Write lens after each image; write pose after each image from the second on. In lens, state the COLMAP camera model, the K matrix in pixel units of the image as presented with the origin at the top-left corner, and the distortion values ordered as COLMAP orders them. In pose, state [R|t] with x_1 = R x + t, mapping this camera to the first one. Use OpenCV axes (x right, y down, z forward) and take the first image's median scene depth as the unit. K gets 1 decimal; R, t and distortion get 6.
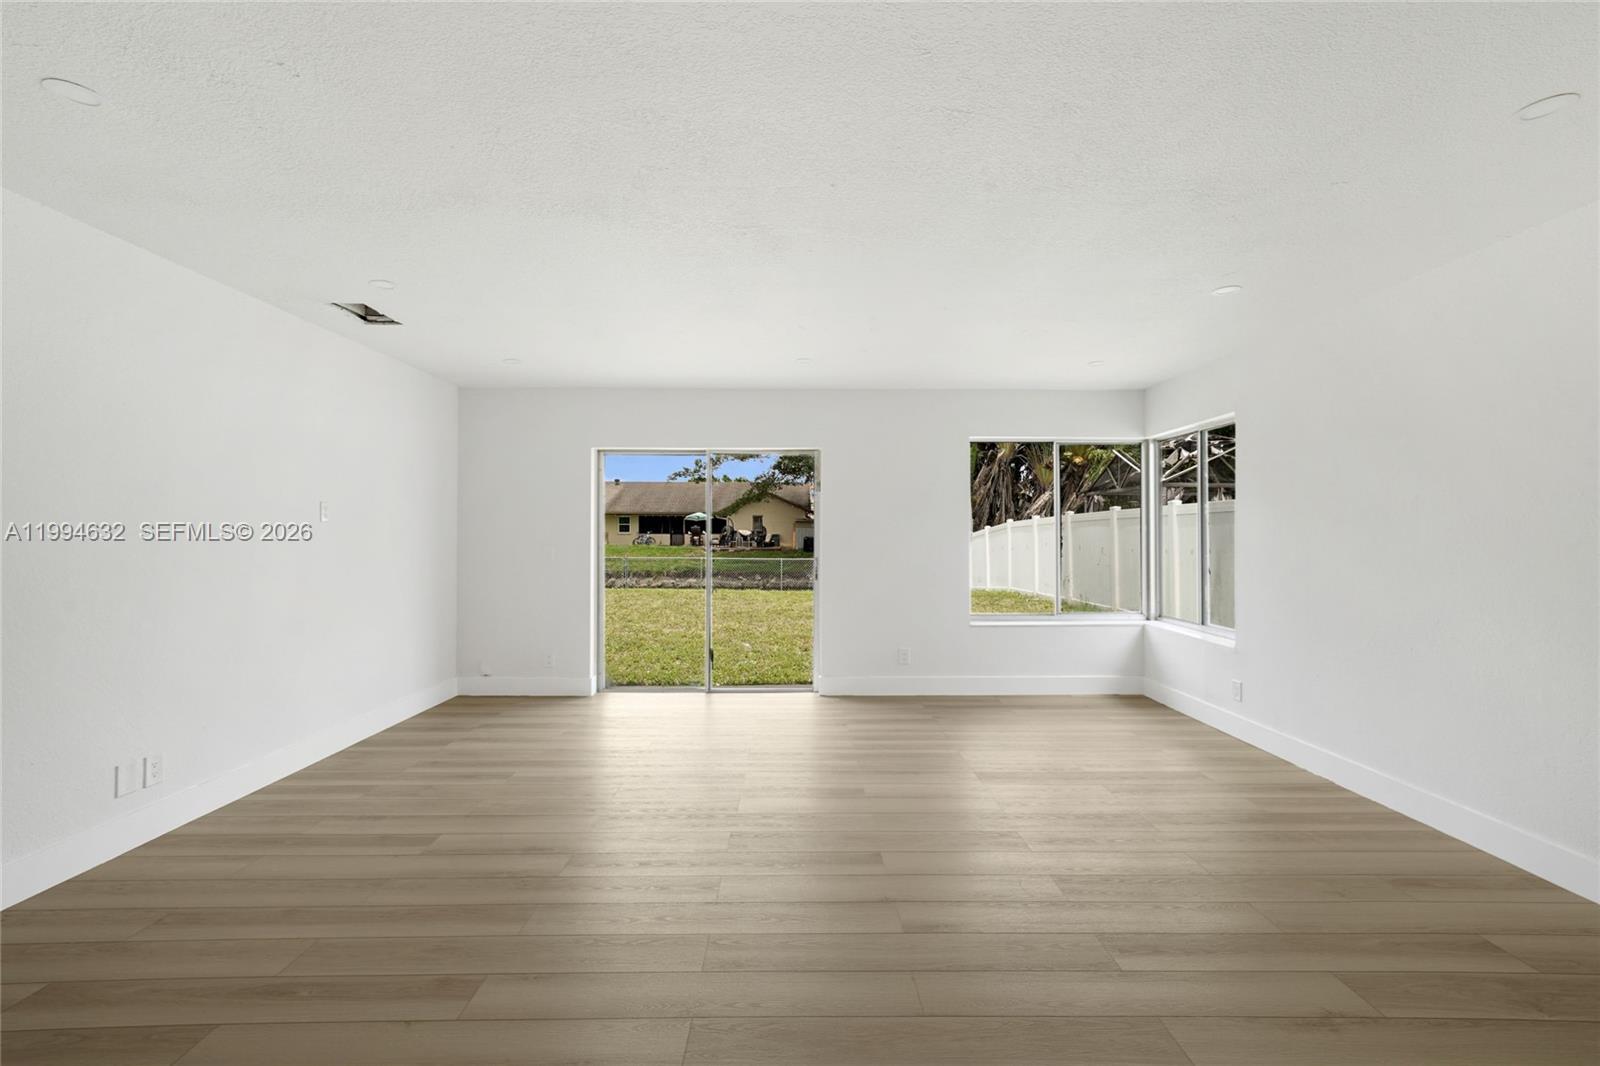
lens RADIAL K [[659.2, 0, 800.0], [0, 659.2, 533.0], [0, 0, 1]] dist [-0.000431, 0.000651]
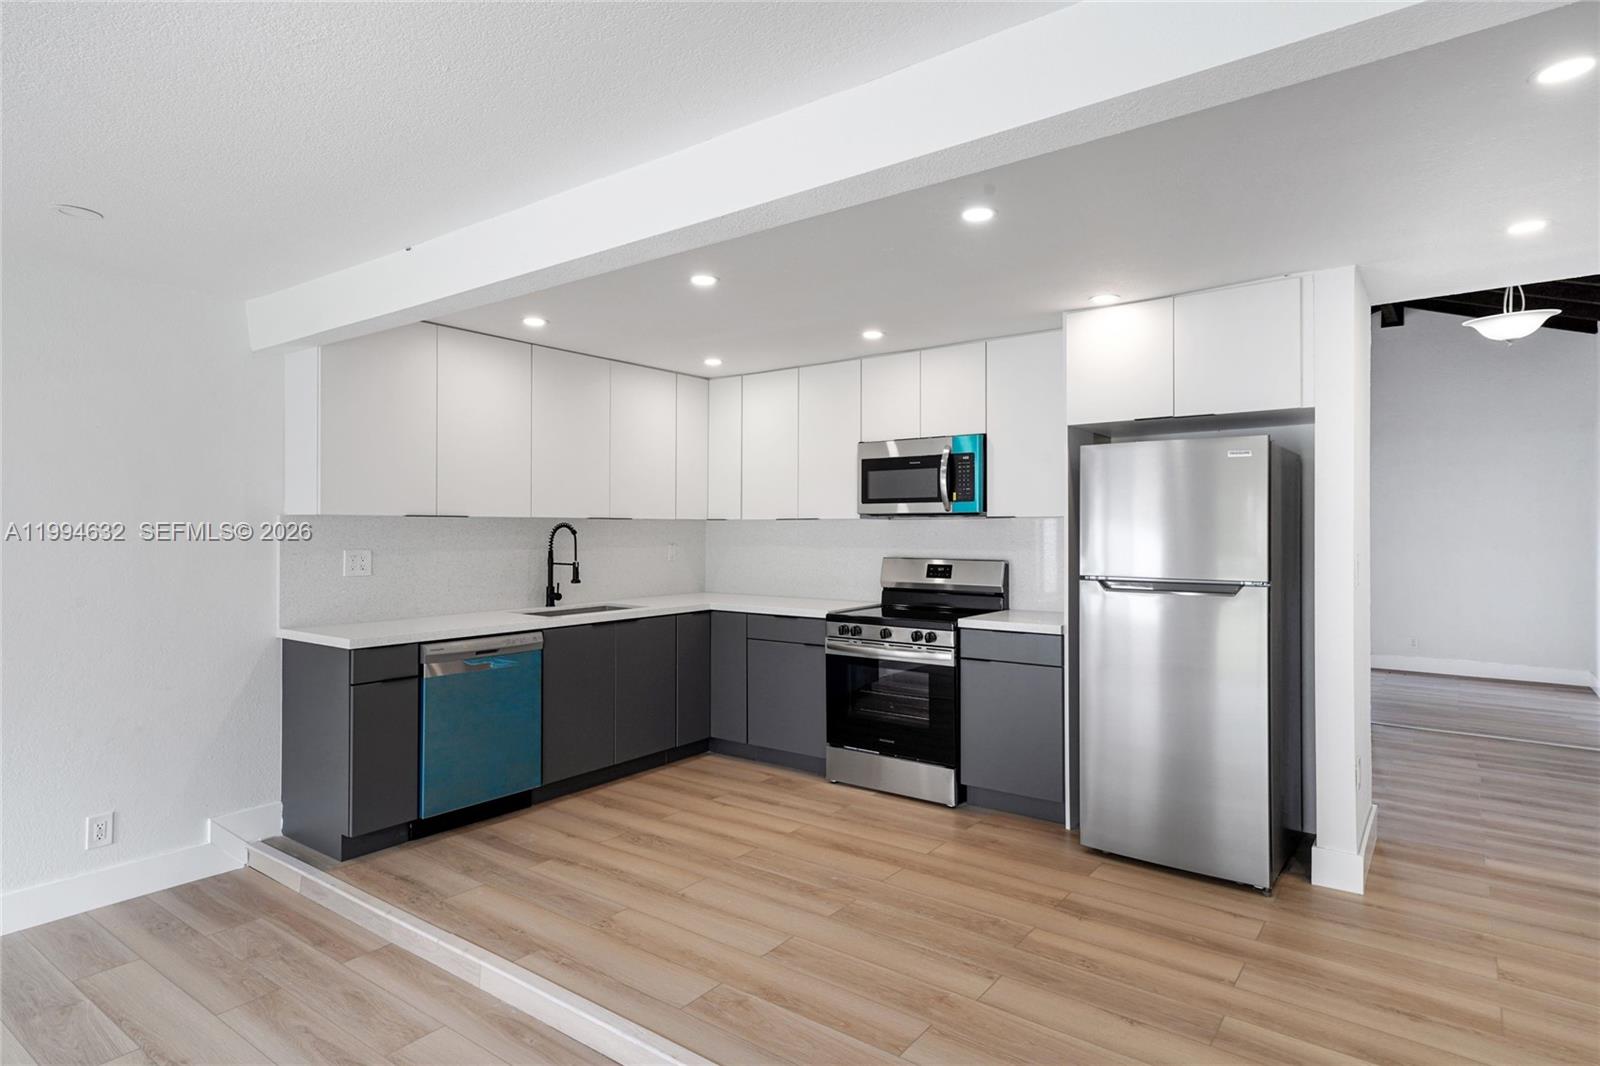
lens RADIAL K [[868.4, 0, 802.7], [0, 868.4, 524.5], [0, 0, 1]] dist [0.025430, 0.000502]
pose [[-0.794247, 0.000173, 0.607595, -0.287174], [-0.004342, 0.999973, -0.005961, -0.035397], [-0.607579, -0.007373, -0.794225, 0.526784]]
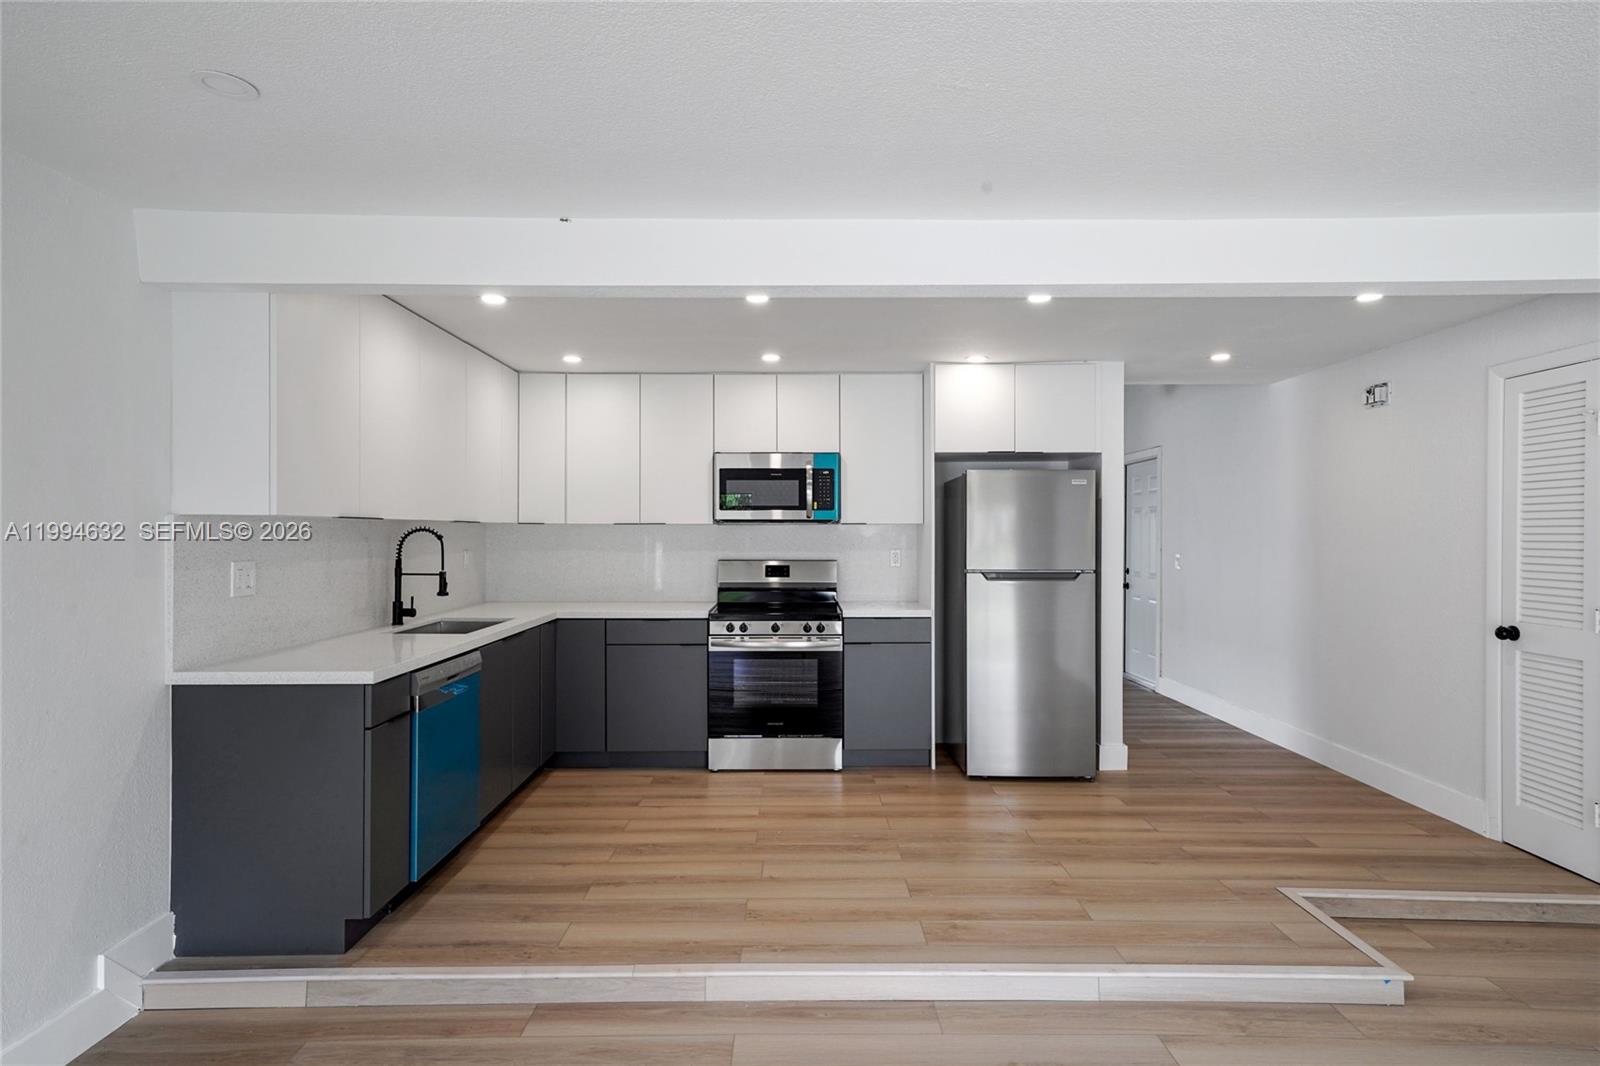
lens RADIAL K [[859.2, 0, 800.0], [0, 859.2, 533.0], [0, 0, 1]] dist [0.025091, 0.001441]
pose [[-0.999981, -0.003448, 0.005153, 0.152423], [-0.003466, 0.999988, -0.003448, -0.034038], [-0.005141, -0.003466, -0.999981, 0.747328]]
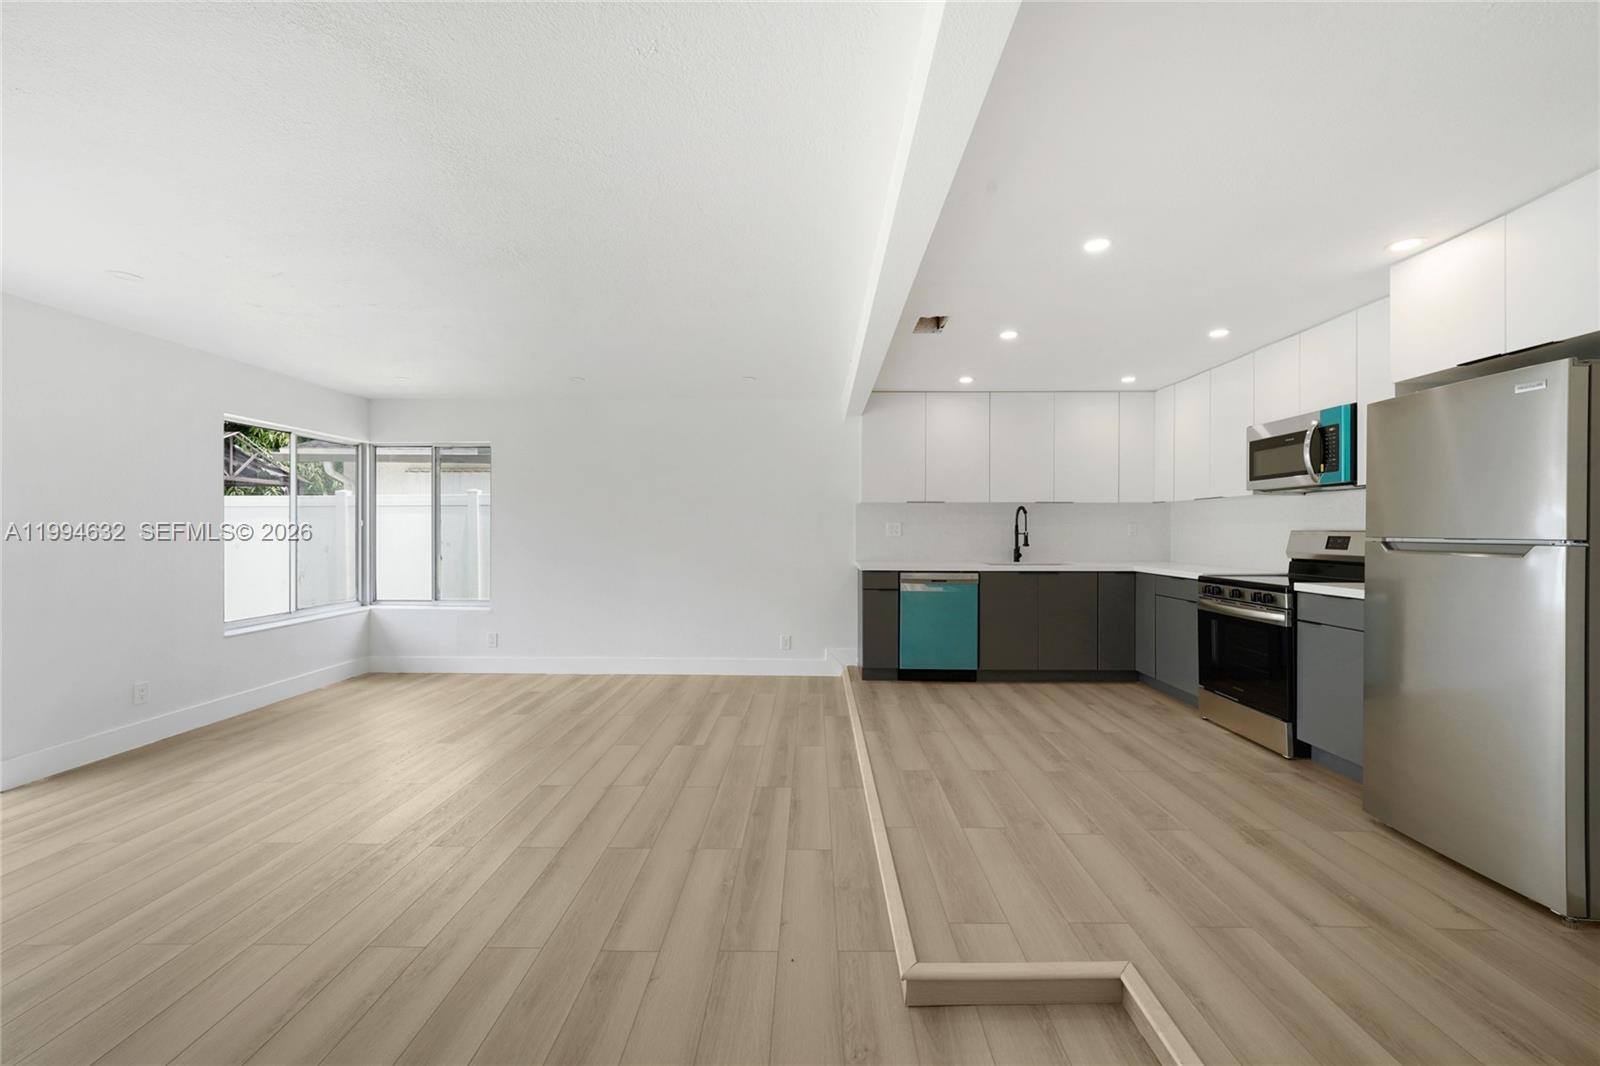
lens RADIAL K [[635.7, 0, 802.4], [0, 635.7, 529.6], [0, 0, 1]] dist [-0.008330, 0.005161]
pose [[0.029567, -0.002250, 0.999560, -0.562603], [-0.005259, 0.999983, 0.002406, -0.003058], [-0.999549, -0.005328, 0.029555, 0.249371]]
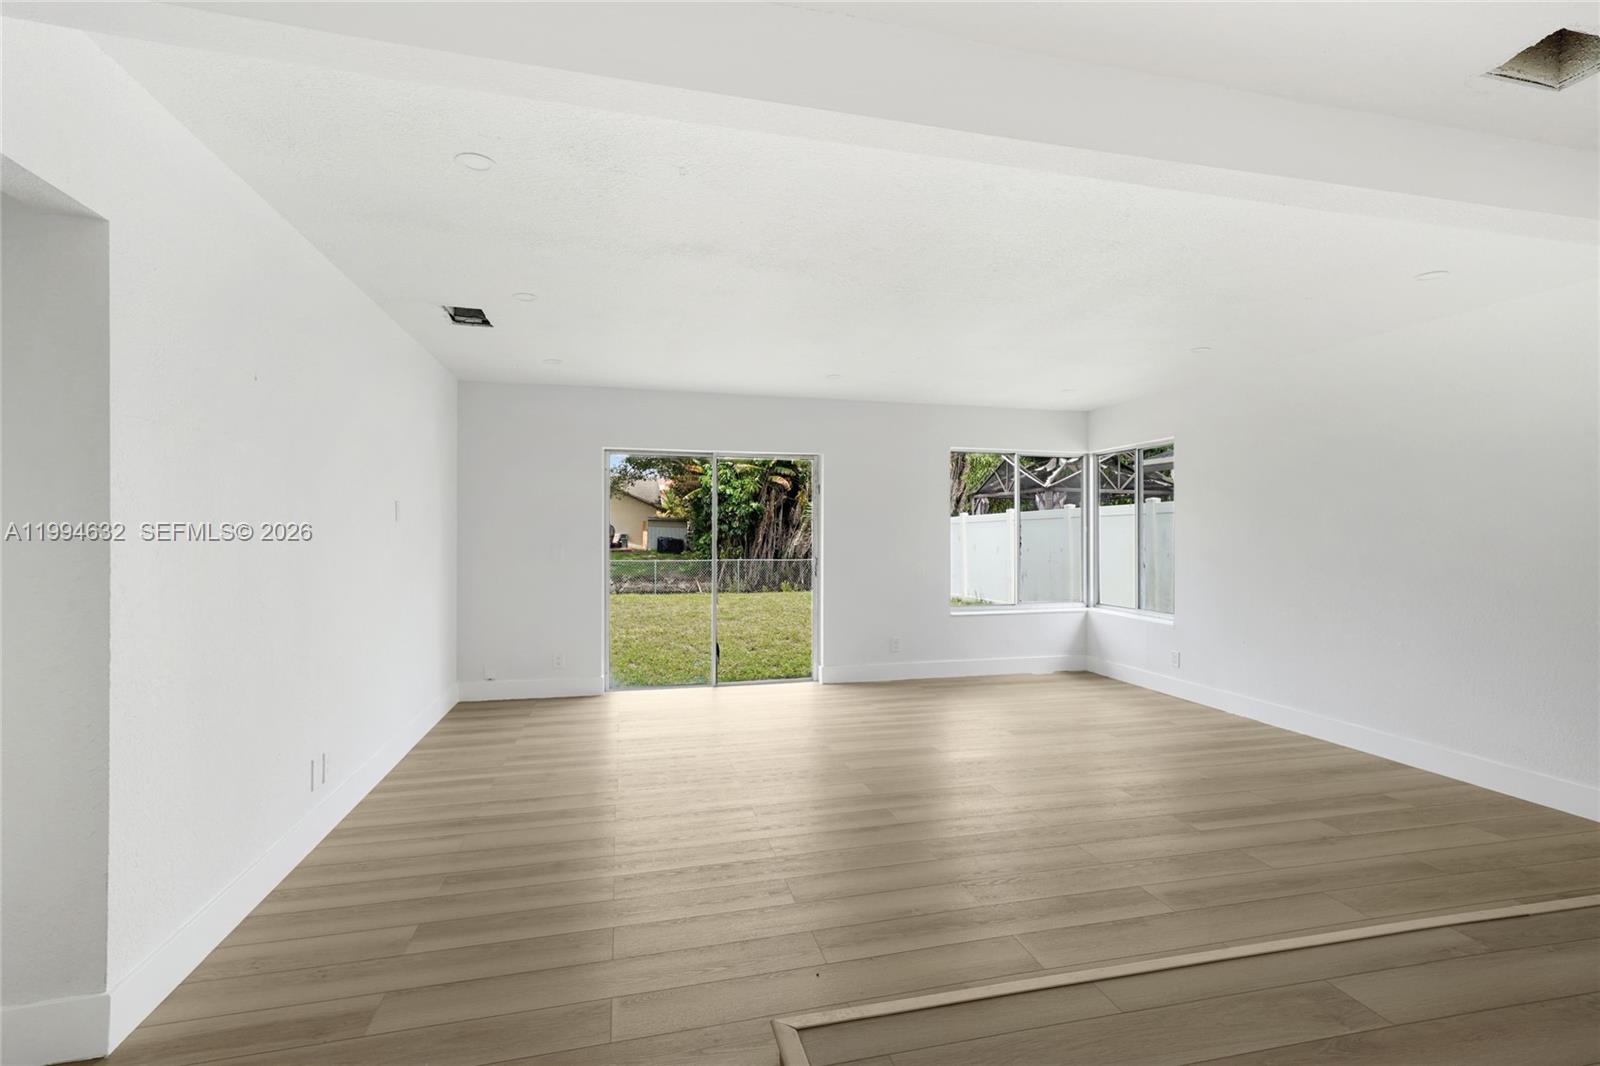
lens RADIAL K [[713.3, 0, 800.3], [0, 713.3, 537.3], [0, 0, 1]] dist [-0.001233, -0.000313]
pose [[0.973173, -0.000541, 0.230076, -0.287398], [-0.000880, 0.999981, 0.006075, 0.000021], [-0.230075, -0.006115, 0.973154, -0.130521]]
